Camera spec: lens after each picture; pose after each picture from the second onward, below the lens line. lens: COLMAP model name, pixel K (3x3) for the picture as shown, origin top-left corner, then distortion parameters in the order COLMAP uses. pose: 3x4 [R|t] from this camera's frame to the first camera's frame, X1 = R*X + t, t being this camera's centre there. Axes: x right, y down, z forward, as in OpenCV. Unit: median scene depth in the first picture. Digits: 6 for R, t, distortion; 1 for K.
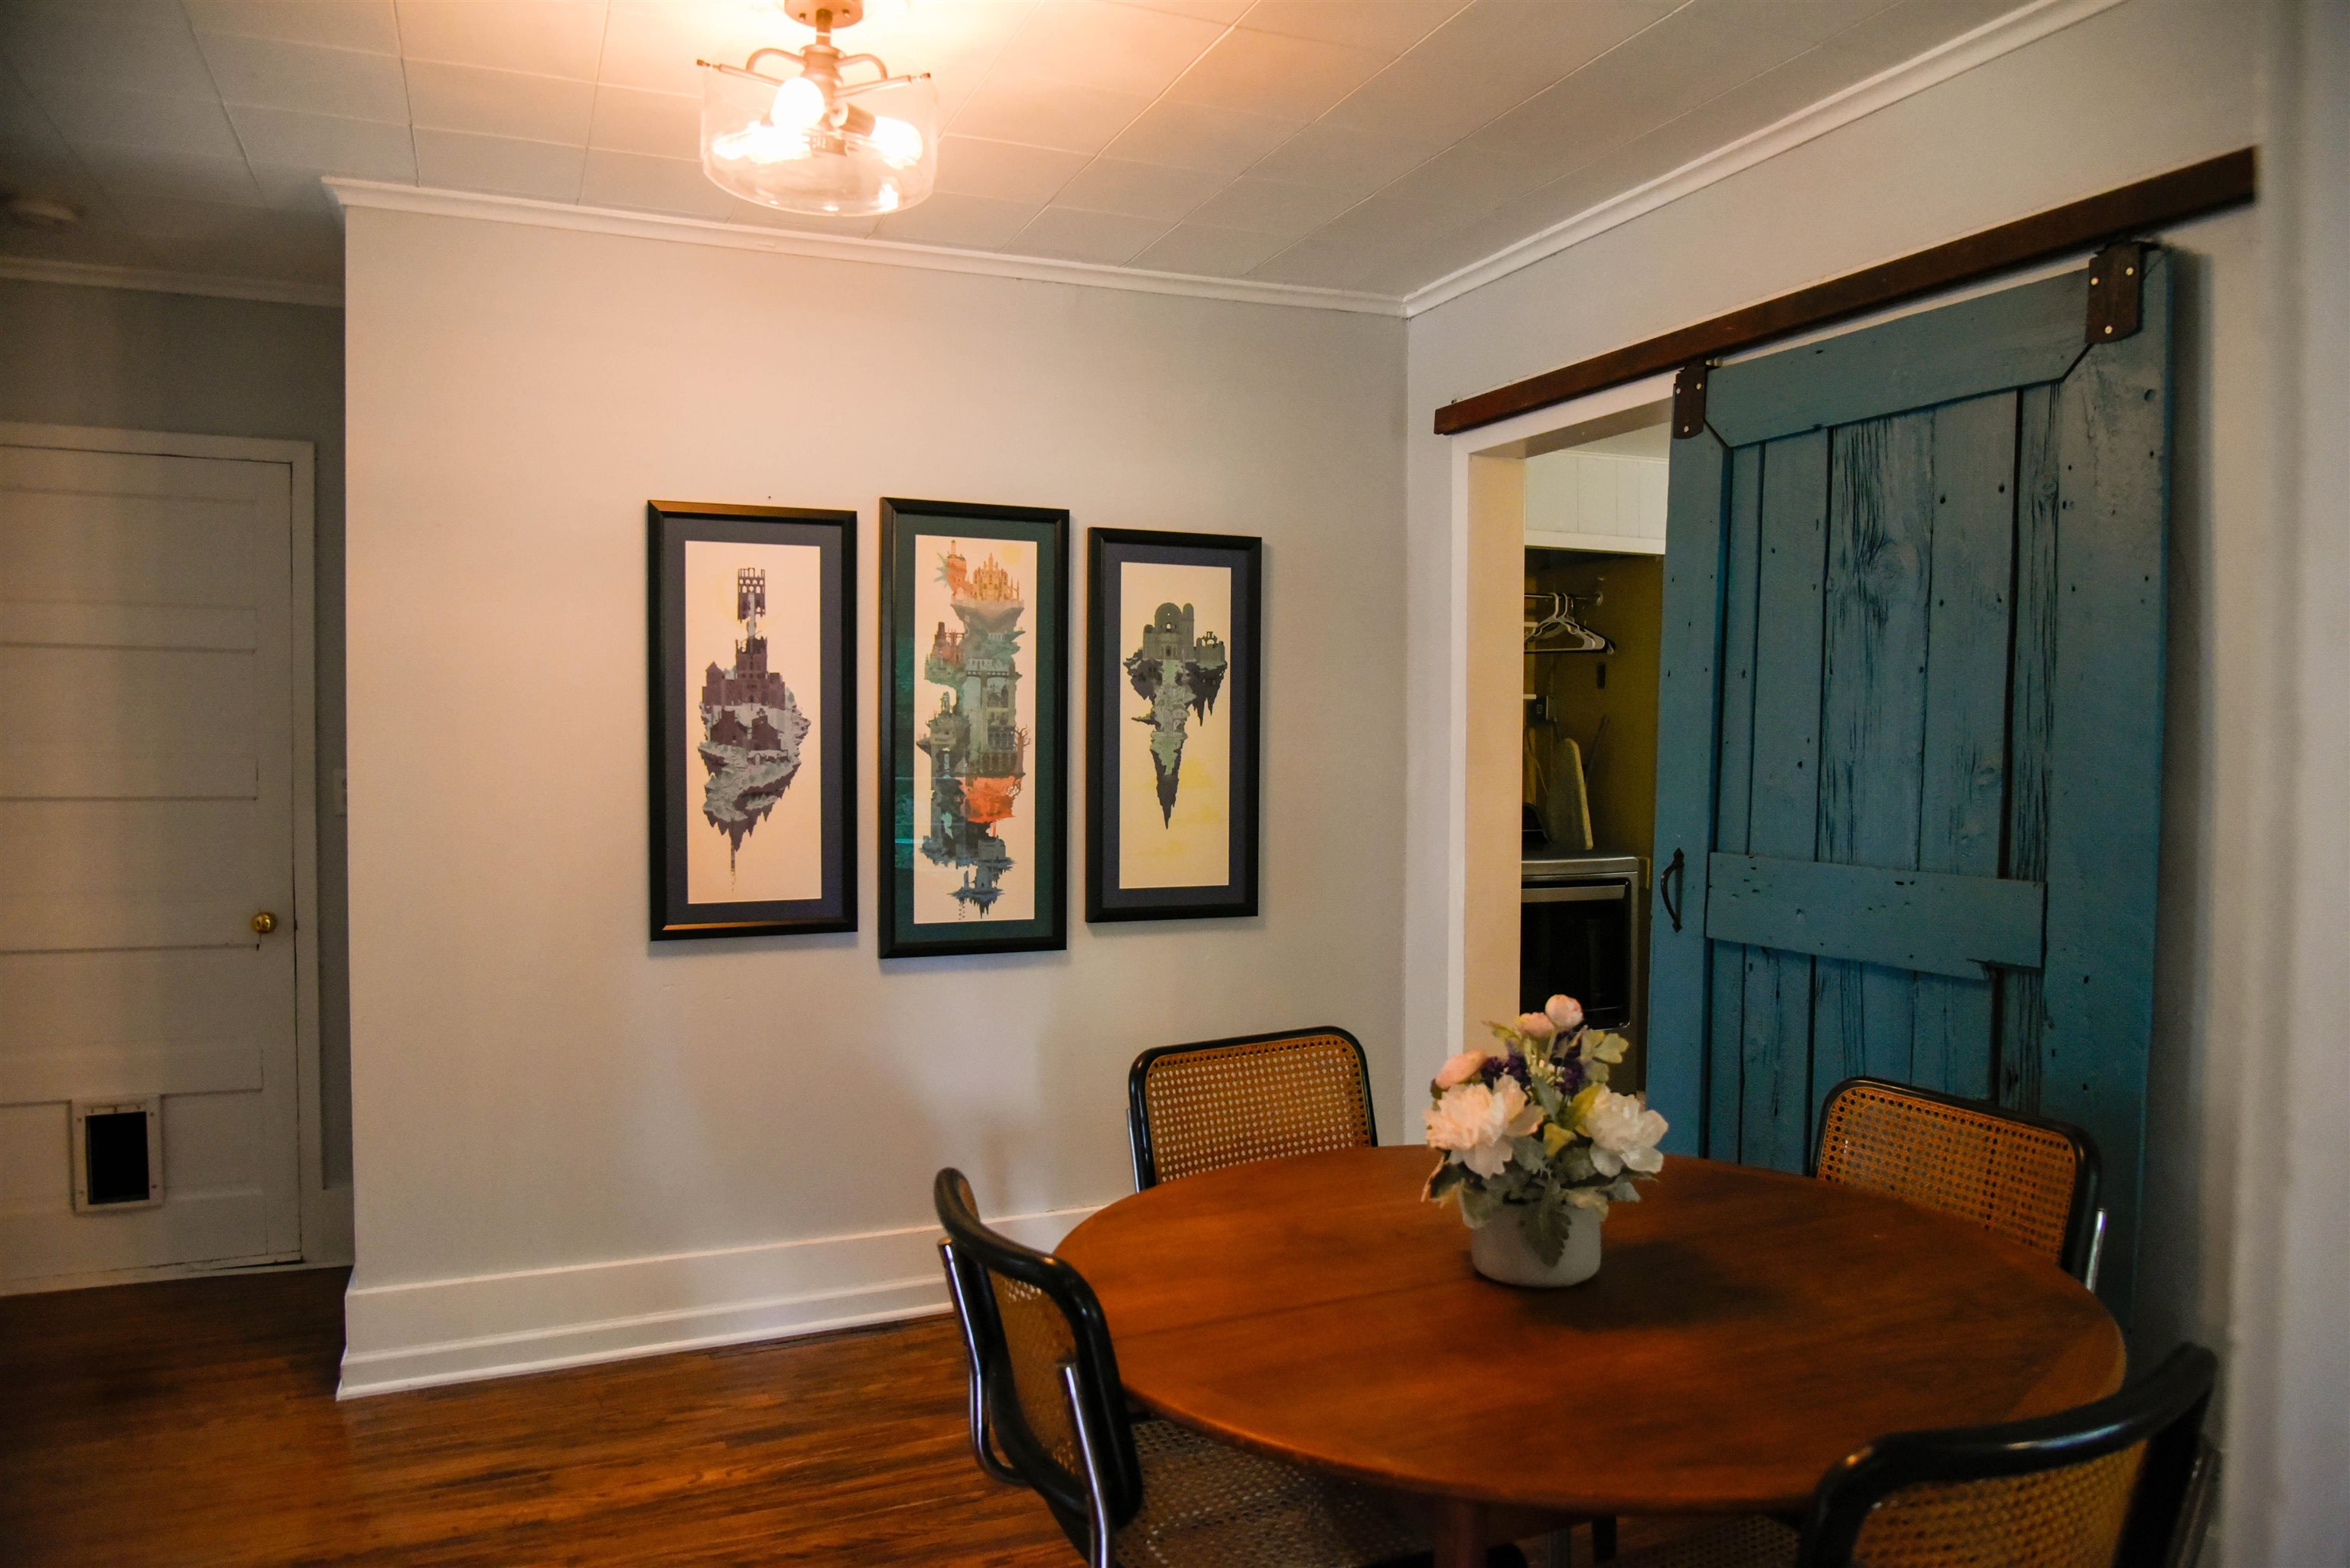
lens RADIAL K [[1582.1, 0, 1182.8], [0, 1582.1, 772.1], [0, 0, 1]] dist [-0.043674, 0.006251]
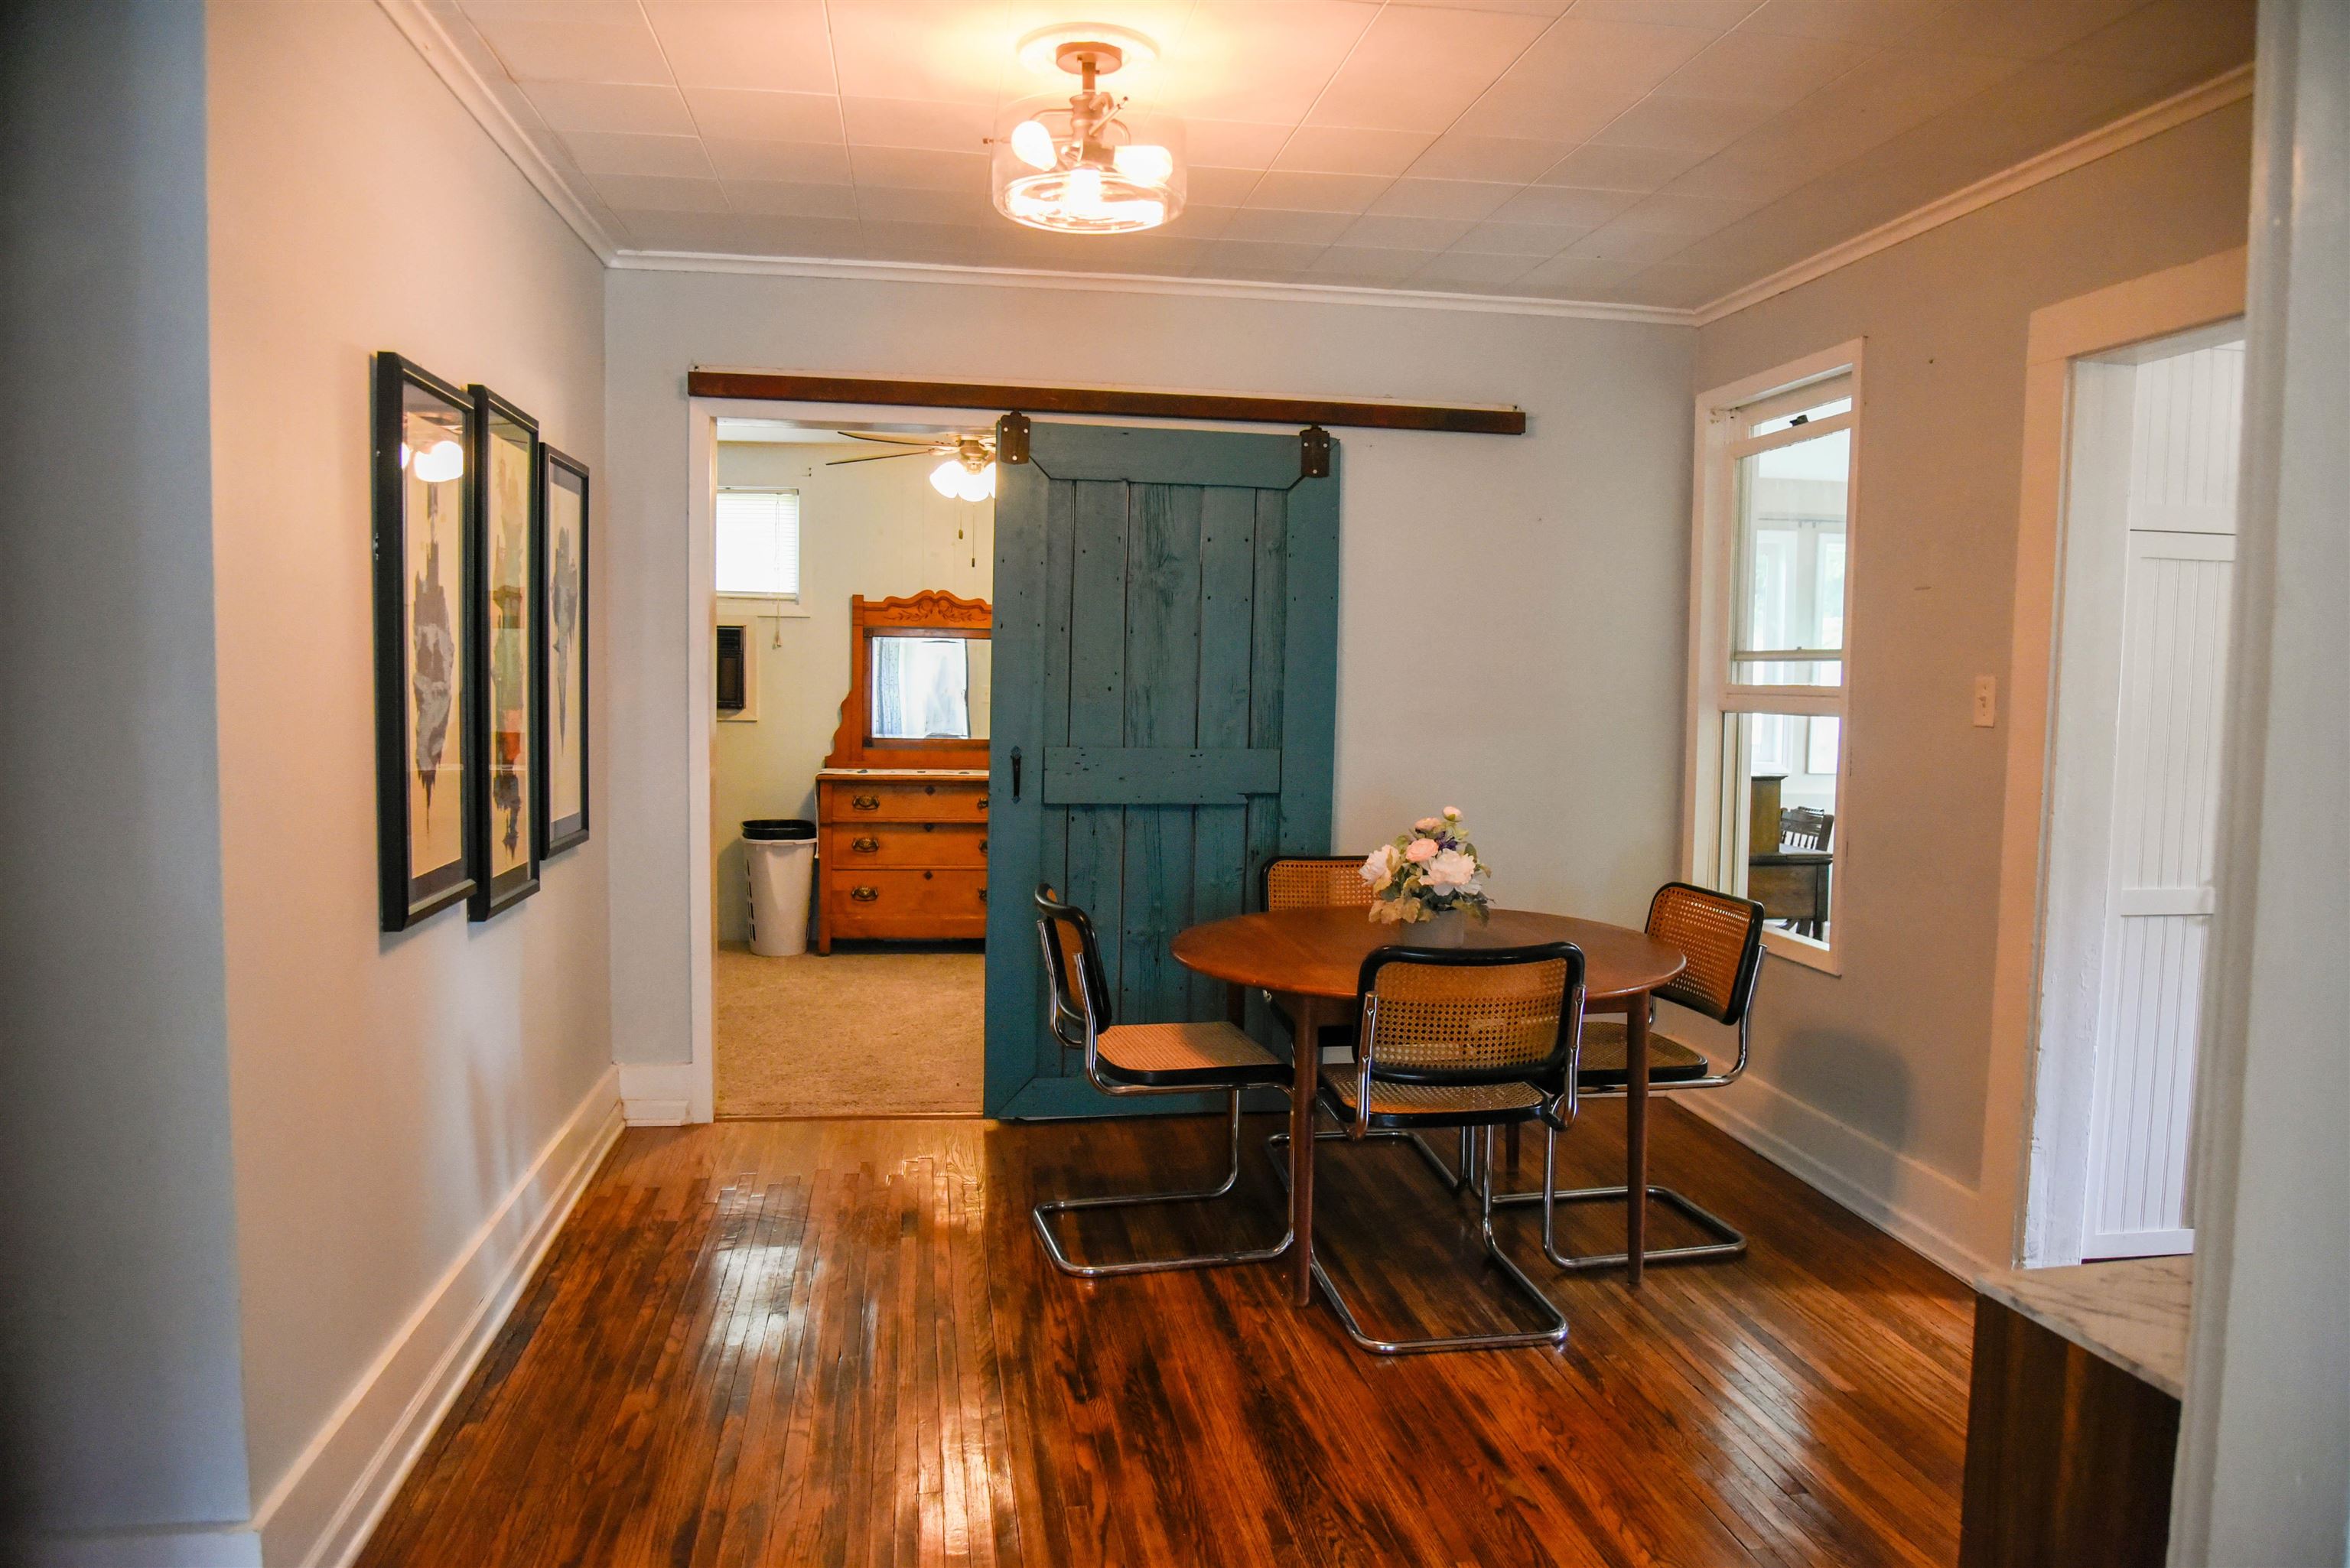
lens RADIAL K [[1582.1, 0, 1186.6], [0, 1582.1, 794.5], [0, 0, 1]] dist [-0.043674, 0.006251]
pose [[0.243498, -0.074472, 0.967038, -1.198924], [0.006205, 0.997147, 0.075229, -0.018517], [-0.969882, -0.012318, 0.243265, 0.544971]]
